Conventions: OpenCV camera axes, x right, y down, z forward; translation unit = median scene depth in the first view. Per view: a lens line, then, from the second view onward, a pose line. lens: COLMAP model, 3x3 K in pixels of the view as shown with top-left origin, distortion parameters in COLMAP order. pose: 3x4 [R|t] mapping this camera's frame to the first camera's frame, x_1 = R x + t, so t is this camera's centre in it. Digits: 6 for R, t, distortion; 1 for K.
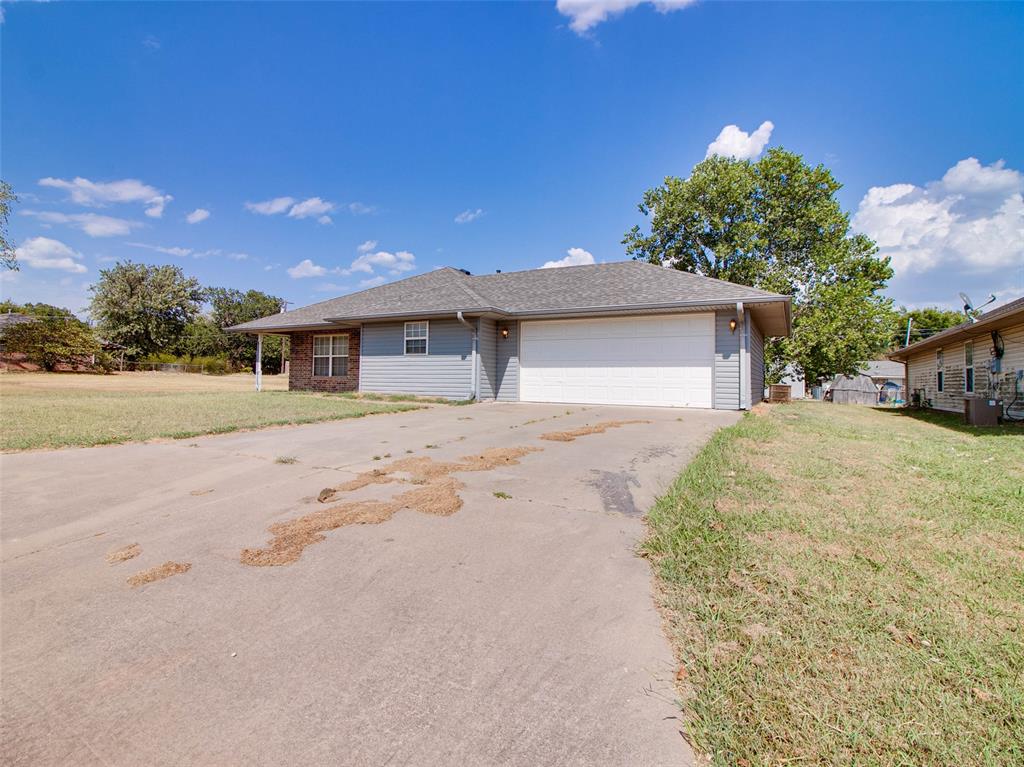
lens RADIAL K [[526.2, 0, 512.0], [0, 526.2, 402.6], [0, 0, 1]] dist [-0.012725, 0.000386]
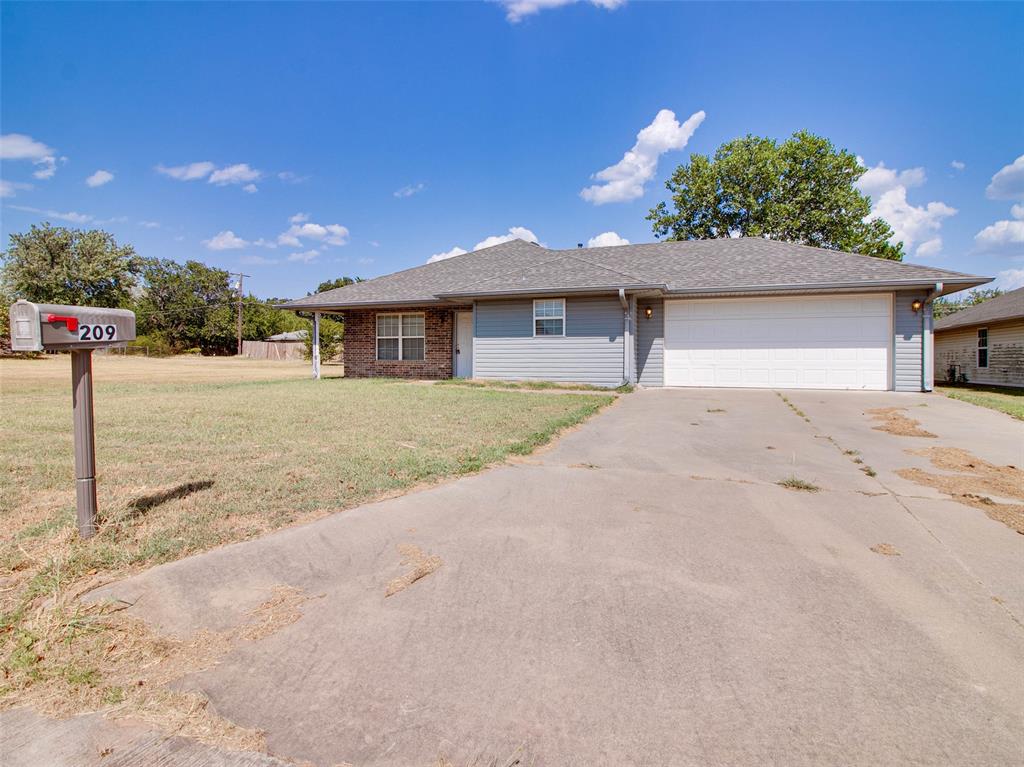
lens RADIAL K [[526.5, 0, 508.0], [0, 526.5, 362.5], [0, 0, 1]] dist [-0.000787, 0.000322]
pose [[0.987885, -0.011320, 0.154773, -0.235411], [0.016408, 0.999365, -0.031637, -0.011560], [-0.154316, 0.033793, 0.987443, 0.077735]]
